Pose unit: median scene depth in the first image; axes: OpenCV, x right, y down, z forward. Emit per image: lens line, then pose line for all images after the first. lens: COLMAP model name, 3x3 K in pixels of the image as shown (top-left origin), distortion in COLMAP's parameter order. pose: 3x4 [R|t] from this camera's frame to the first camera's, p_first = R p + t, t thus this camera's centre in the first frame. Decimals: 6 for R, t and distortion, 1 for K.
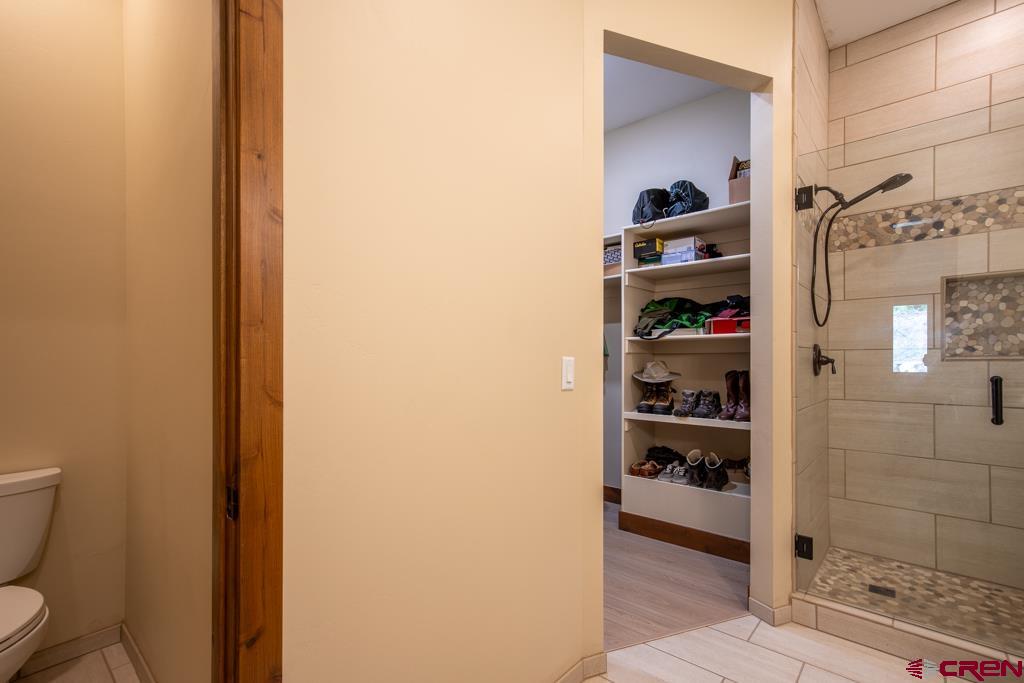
lens RADIAL K [[477.6, 0, 487.4], [0, 477.6, 356.0], [0, 0, 1]] dist [-0.000775, 0.011401]
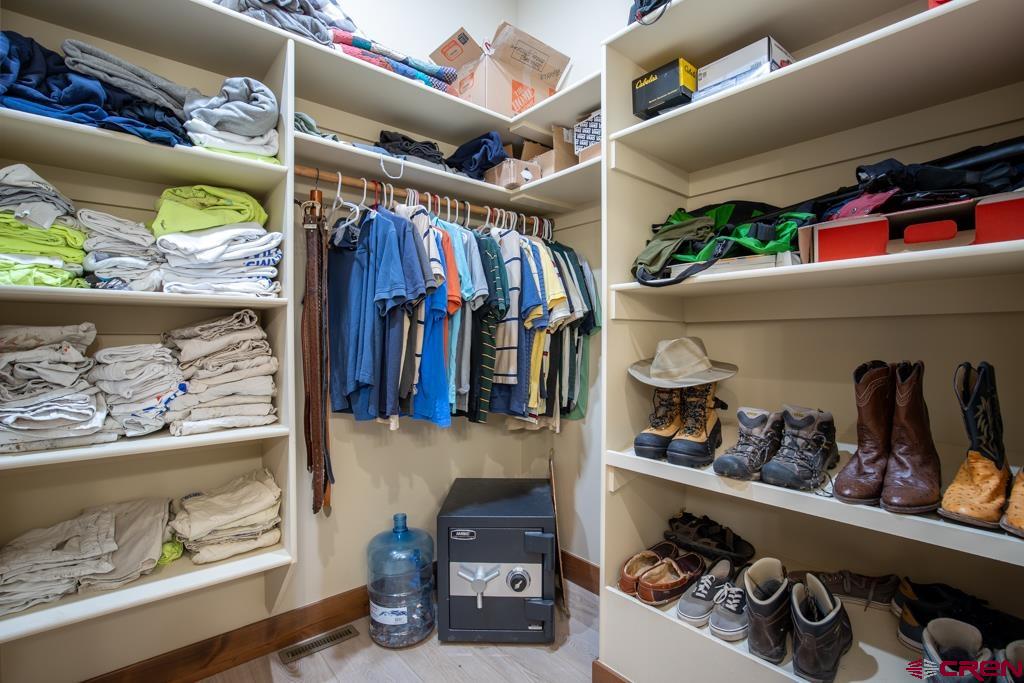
lens RADIAL K [[472.6, 0, 506.6], [0, 472.6, 345.8], [0, 0, 1]] dist [-0.032301, 0.008093]
pose [[0.992586, 0.000436, -0.121541, 0.277358], [0.002101, 0.999783, 0.020746, 0.010161], [0.121523, -0.020847, 0.992370, 0.616194]]
